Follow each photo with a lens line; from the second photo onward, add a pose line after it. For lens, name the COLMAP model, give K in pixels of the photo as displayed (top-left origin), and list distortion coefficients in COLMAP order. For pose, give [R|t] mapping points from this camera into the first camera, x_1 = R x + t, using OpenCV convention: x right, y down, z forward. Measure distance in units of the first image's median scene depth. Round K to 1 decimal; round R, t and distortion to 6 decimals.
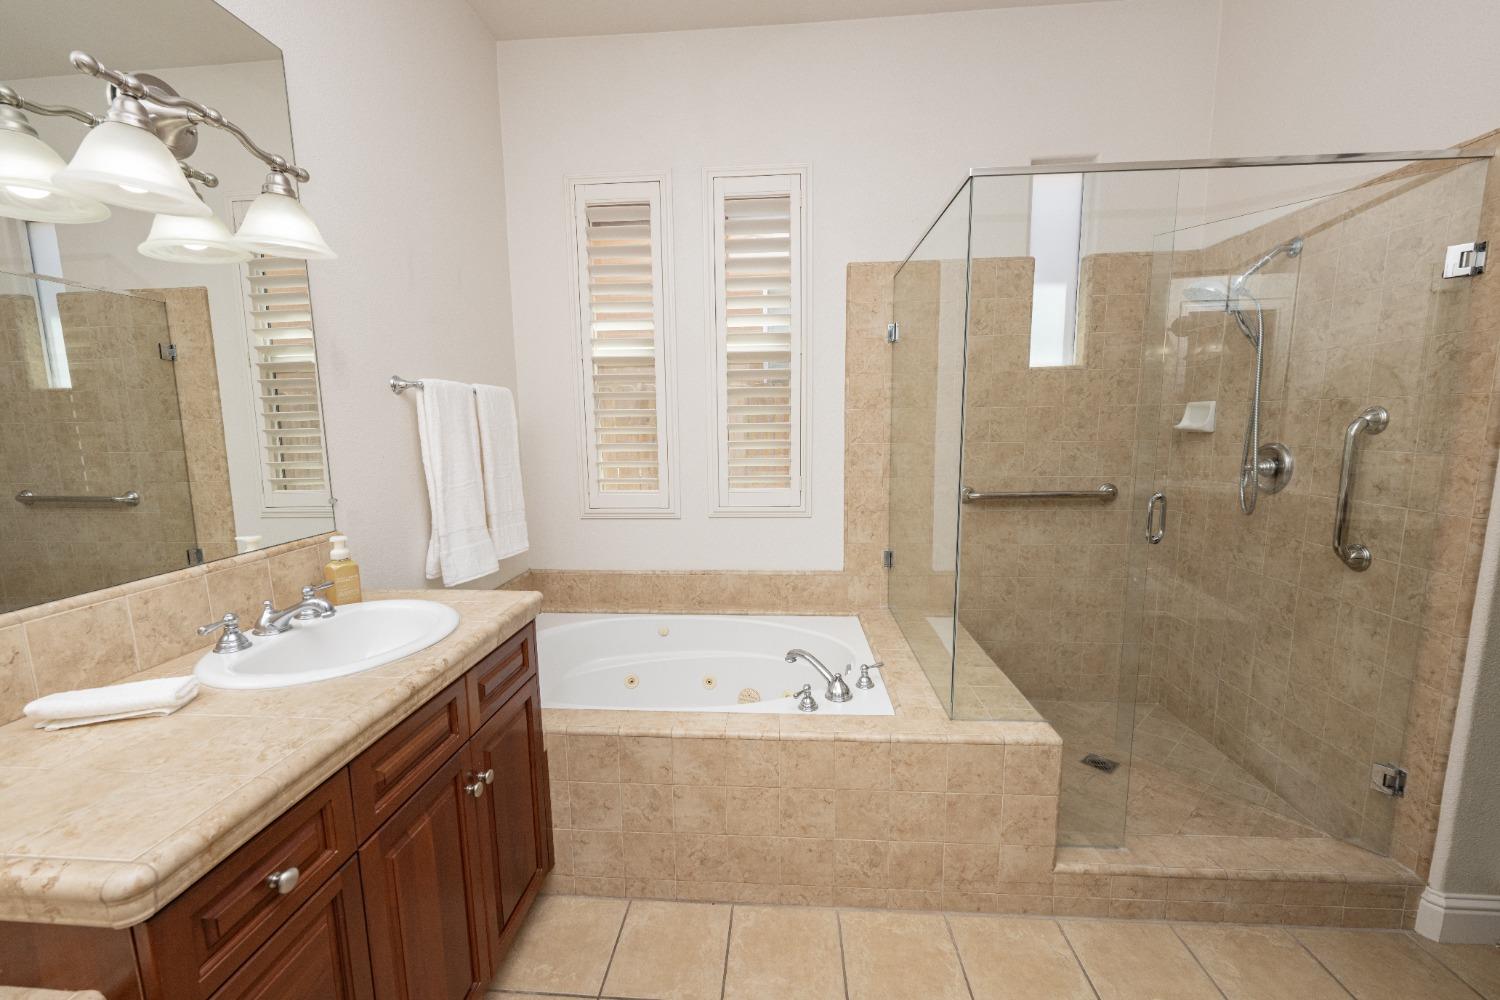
lens RADIAL K [[591.9, 0, 748.6], [0, 591.9, 508.0], [0, 0, 1]] dist [-0.000186, 0.000097]
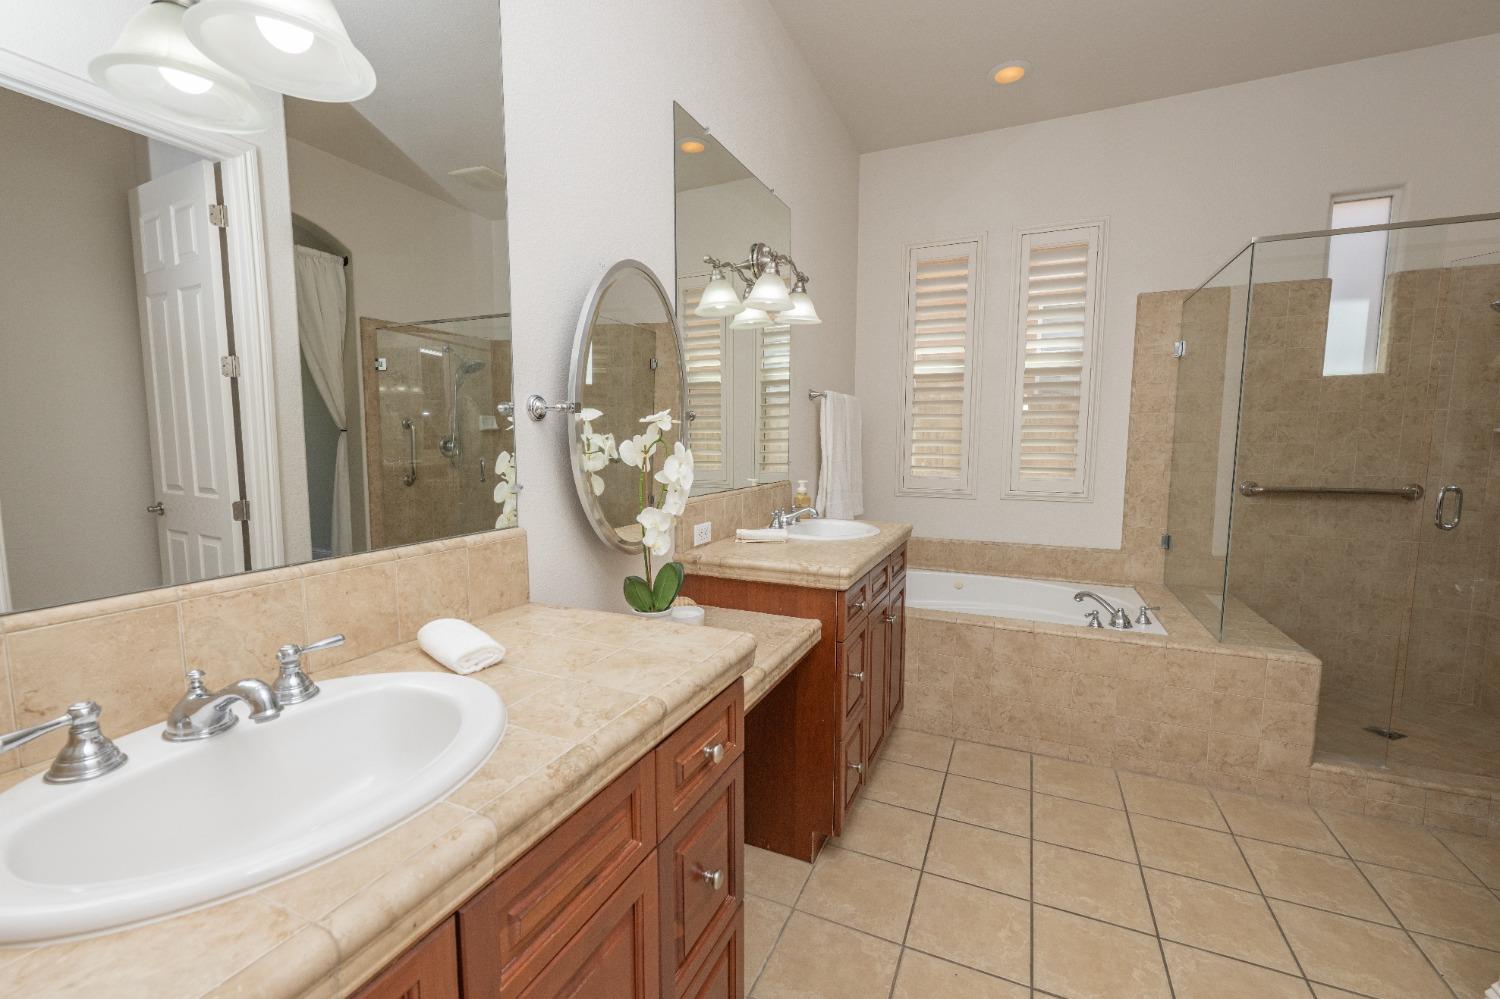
lens RADIAL K [[618.5, 0, 752.7], [0, 618.5, 503.4], [0, 0, 1]] dist [-0.000281, 0.000237]
pose [[0.937845, 0.051506, -0.343211, -0.121350], [-0.065071, 0.997485, -0.028115, 0.105722], [0.340900, 0.048701, 0.938837, -0.453922]]
